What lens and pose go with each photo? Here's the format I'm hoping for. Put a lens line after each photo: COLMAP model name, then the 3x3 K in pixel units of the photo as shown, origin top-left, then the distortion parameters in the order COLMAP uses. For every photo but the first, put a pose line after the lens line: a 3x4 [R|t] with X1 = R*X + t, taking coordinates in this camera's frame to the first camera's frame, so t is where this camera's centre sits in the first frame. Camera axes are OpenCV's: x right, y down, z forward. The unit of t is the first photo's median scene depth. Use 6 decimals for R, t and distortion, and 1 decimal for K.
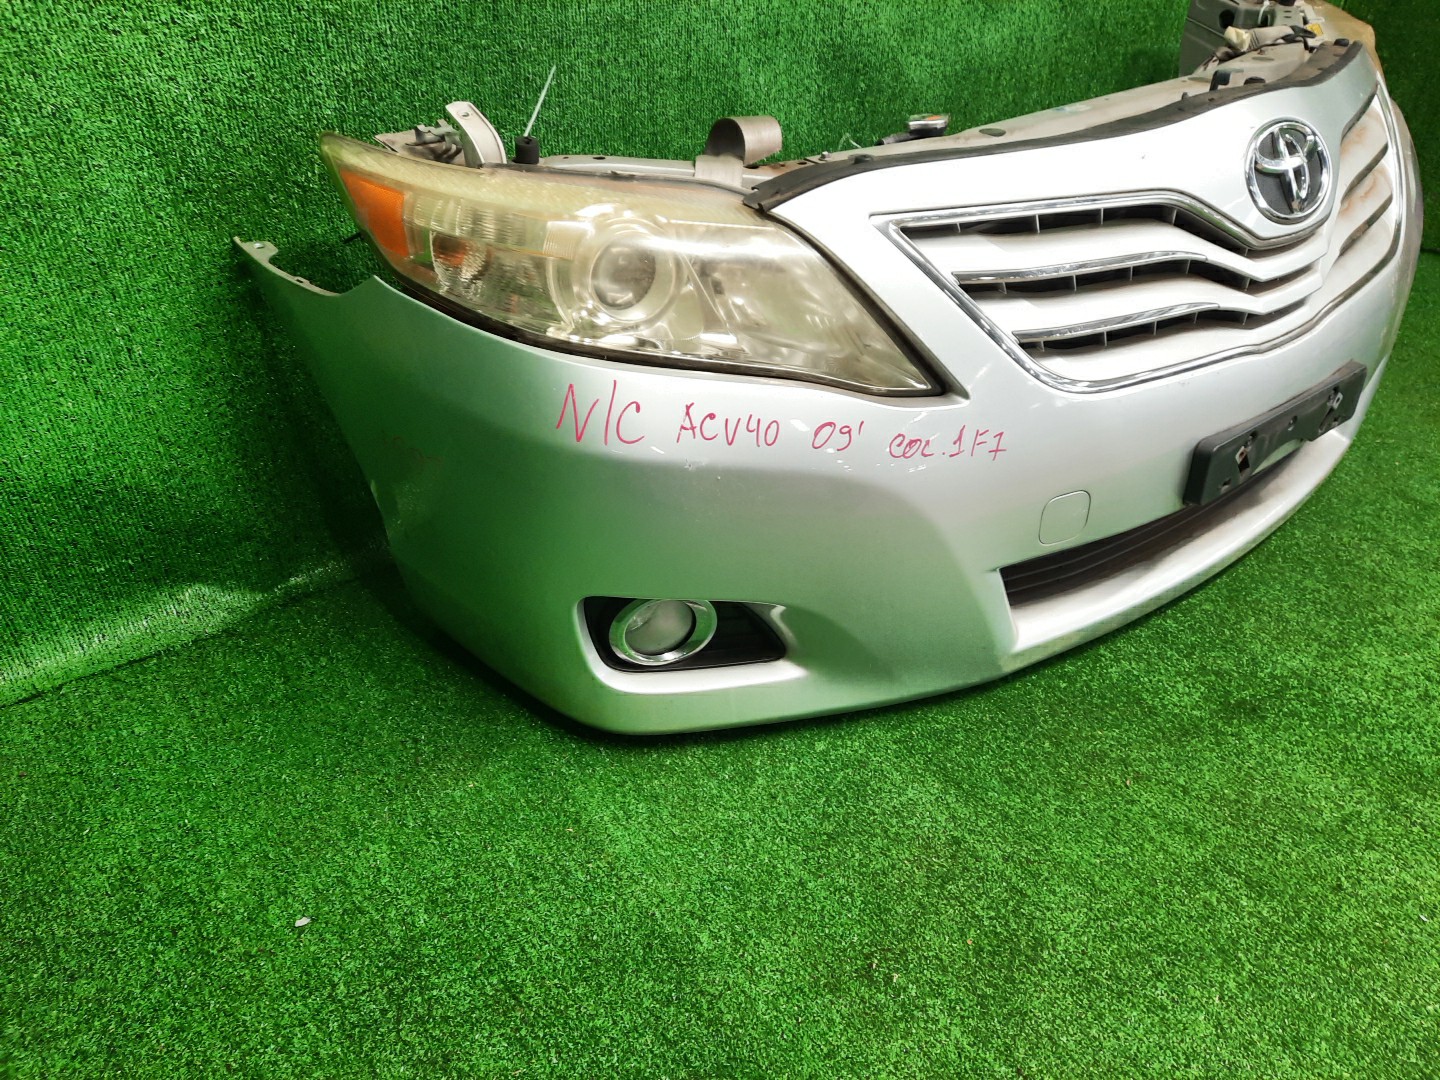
lens RADIAL K [[1040.0, 0, 716.4], [0, 1040.0, 538.3], [0, 0, 1]] dist [0.025604, -0.022340]
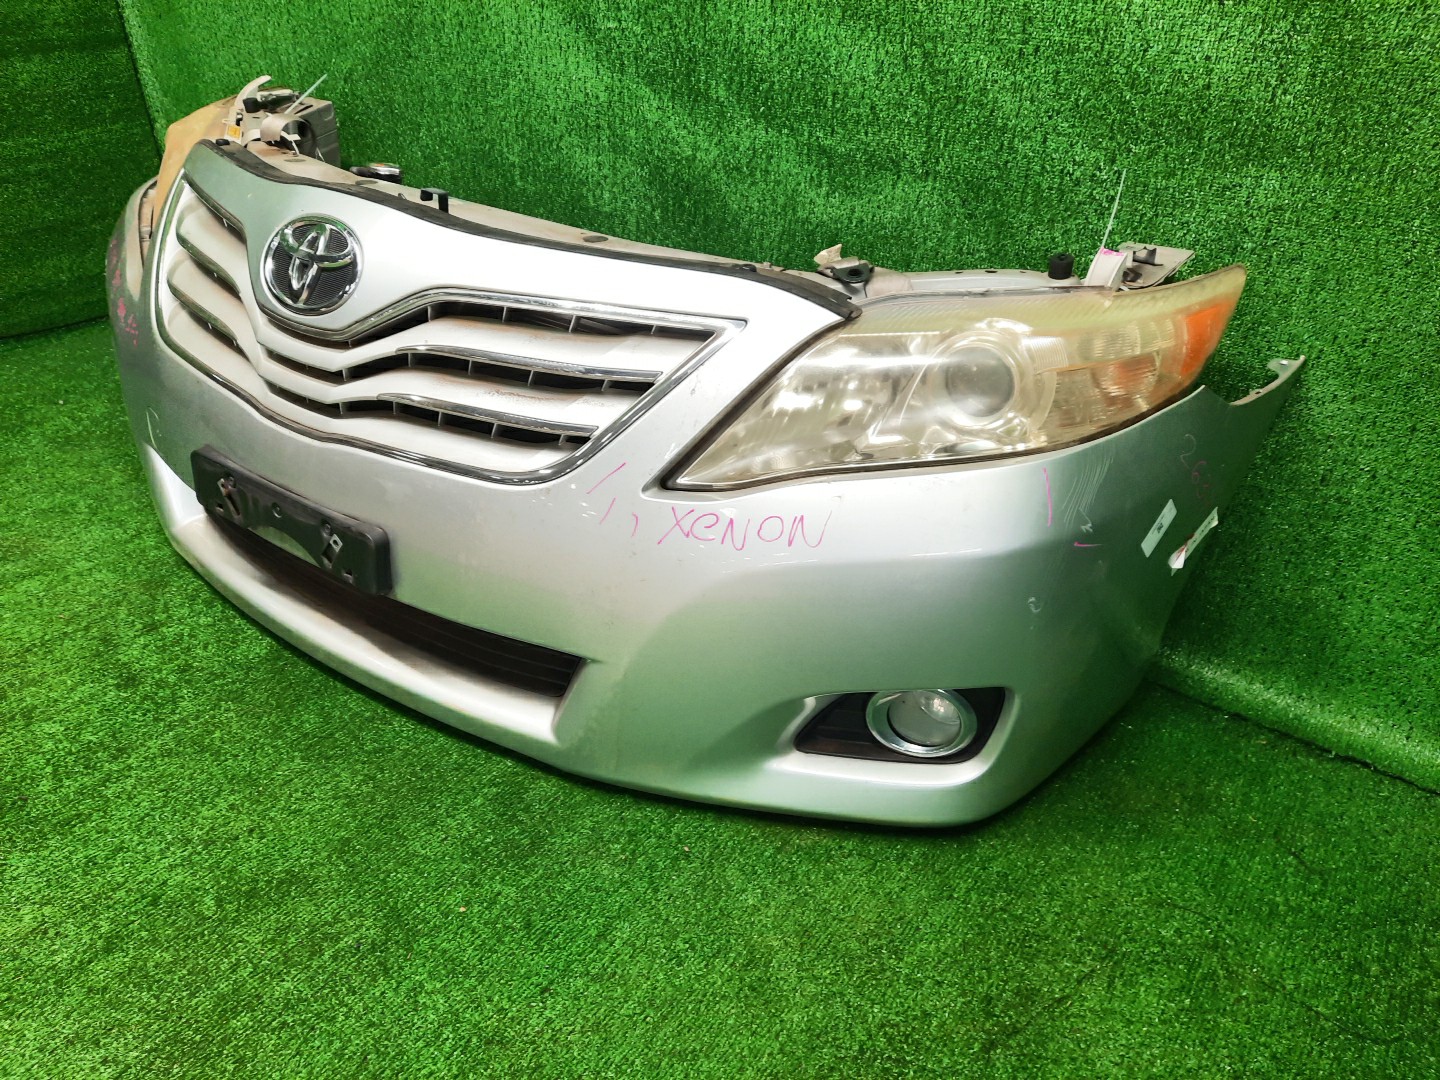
lens RADIAL K [[1040.0, 0, 721.4], [0, 1040.0, 539.9], [0, 0, 1]] dist [0.025604, -0.022340]
pose [[0.306462, 0.487326, -0.817676, 1.649911], [-0.597637, 0.767105, 0.233195, -0.628305], [0.740886, 0.417208, 0.526332, 0.887794]]
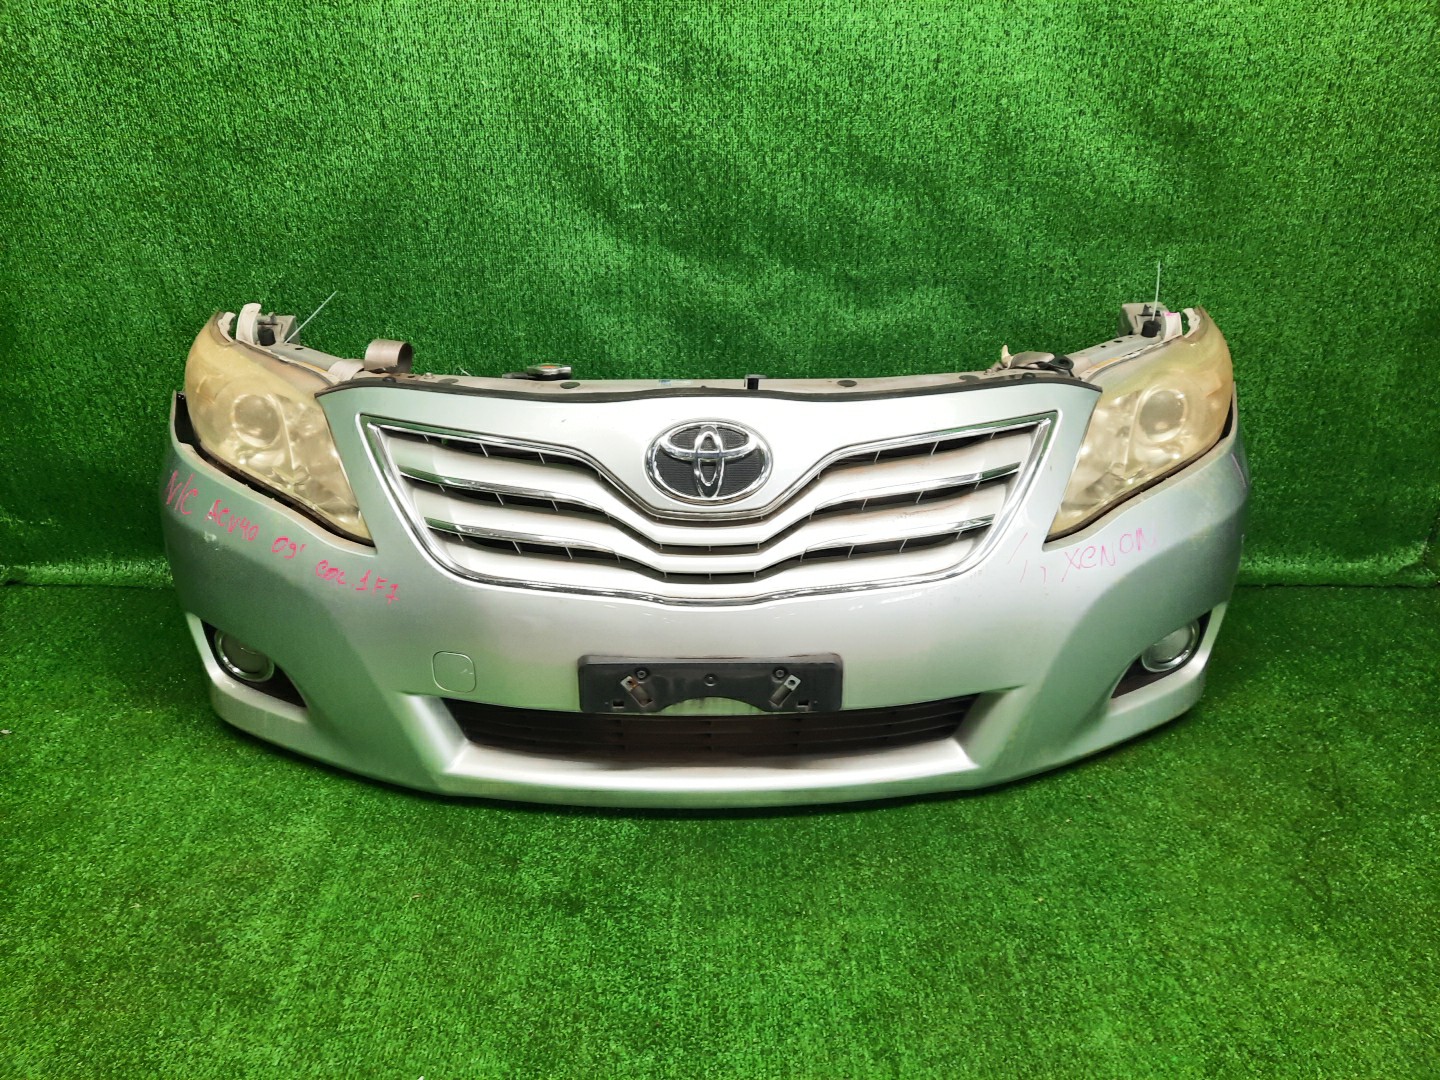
lens RADIAL K [[1040.0, 0, 715.1], [0, 1040.0, 541.9], [0, 0, 1]] dist [0.025604, -0.022340]
pose [[0.798636, 0.263694, -0.540968, 1.220679], [-0.348460, 0.935501, -0.058427, -0.203468], [0.490669, 0.235168, 0.839011, 0.052692]]
